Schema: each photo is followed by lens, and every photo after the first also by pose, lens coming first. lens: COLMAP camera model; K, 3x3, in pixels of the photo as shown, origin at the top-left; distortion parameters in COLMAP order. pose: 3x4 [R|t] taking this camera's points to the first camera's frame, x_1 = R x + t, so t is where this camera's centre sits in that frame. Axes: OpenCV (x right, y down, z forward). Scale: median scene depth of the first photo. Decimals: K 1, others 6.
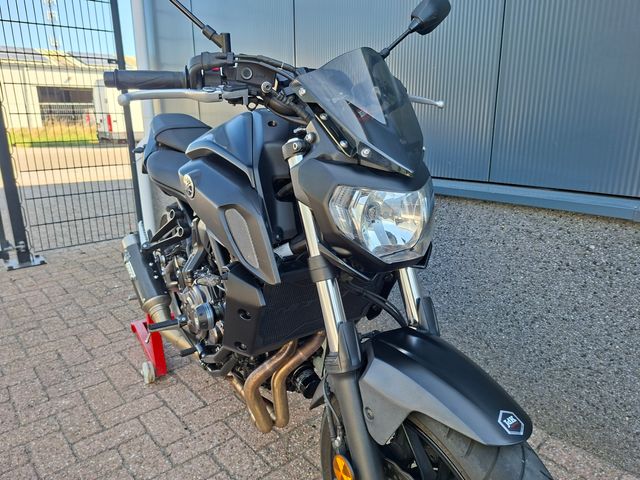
lens RADIAL K [[457.4, 0, 309.8], [0, 457.4, 231.3], [0, 0, 1]] dist [0.040500, -0.046532]
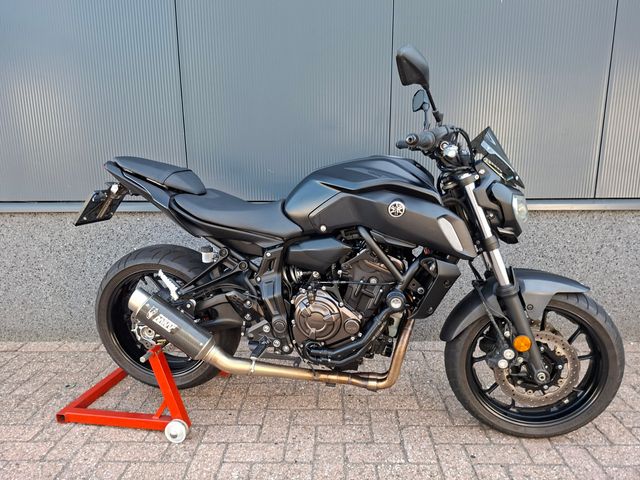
lens RADIAL K [[469.9, 0, 317.3], [0, 469.9, 244.4], [0, 0, 1]] dist [0.035920, -0.045667]
pose [[0.666138, -0.153760, 0.729806, -1.092498], [0.184541, 0.982072, 0.038467, -0.064607], [-0.722637, 0.109055, 0.682571, 0.143444]]
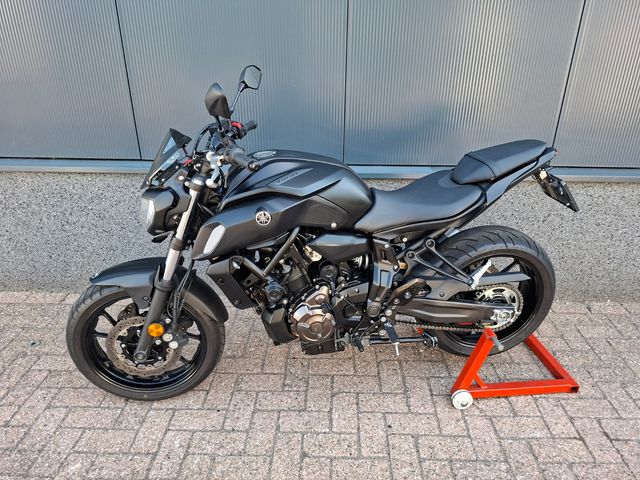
lens RADIAL K [[468.8, 0, 326.6], [0, 468.8, 240.9], [0, 0, 1]] dist [0.050299, -0.064672]
pose [[0.657875, -0.301173, 0.690286, -0.931212], [0.166228, 0.952023, 0.256946, -0.308465], [-0.734553, -0.054293, 0.676375, -0.023197]]
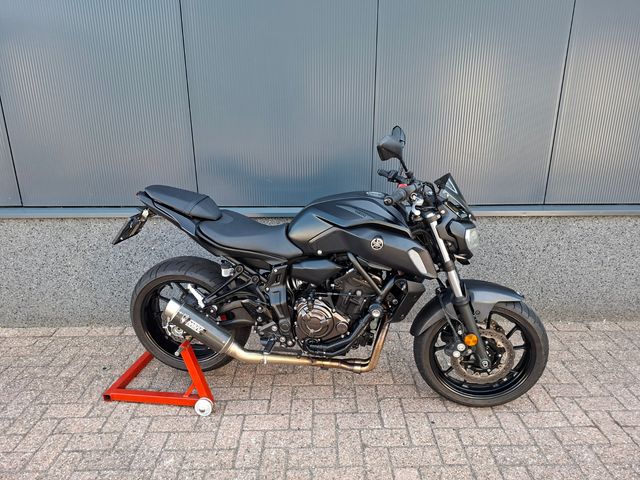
lens RADIAL K [[471.6, 0, 320.0], [0, 471.6, 240.0], [0, 0, 1]] dist [0.055552, -0.069387]
pose [[0.634330, -0.227929, 0.738697, -1.318308], [0.184605, 0.972564, 0.141568, -0.310135], [-0.750697, 0.046566, 0.659003, -0.061891]]
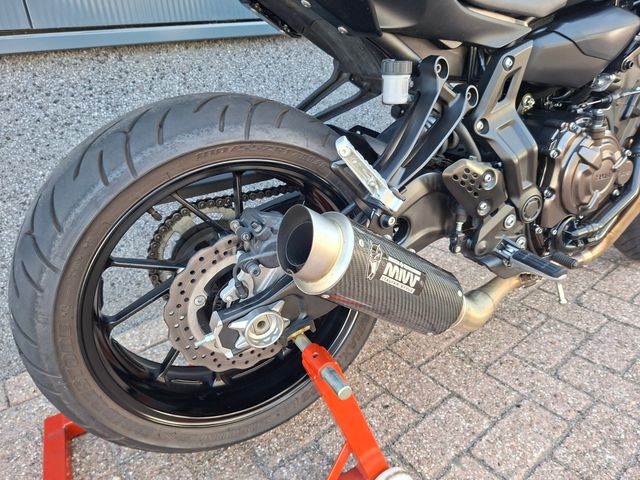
lens RADIAL K [[471.7, 0, 329.4], [0, 471.7, 233.1], [0, 0, 1]] dist [0.046723, -0.059744]
pose [[0.000583, -0.401360, 0.915920, -0.893499], [0.286078, 0.877708, 0.384433, -0.118881], [-0.958206, 0.261800, 0.115332, 1.289204]]
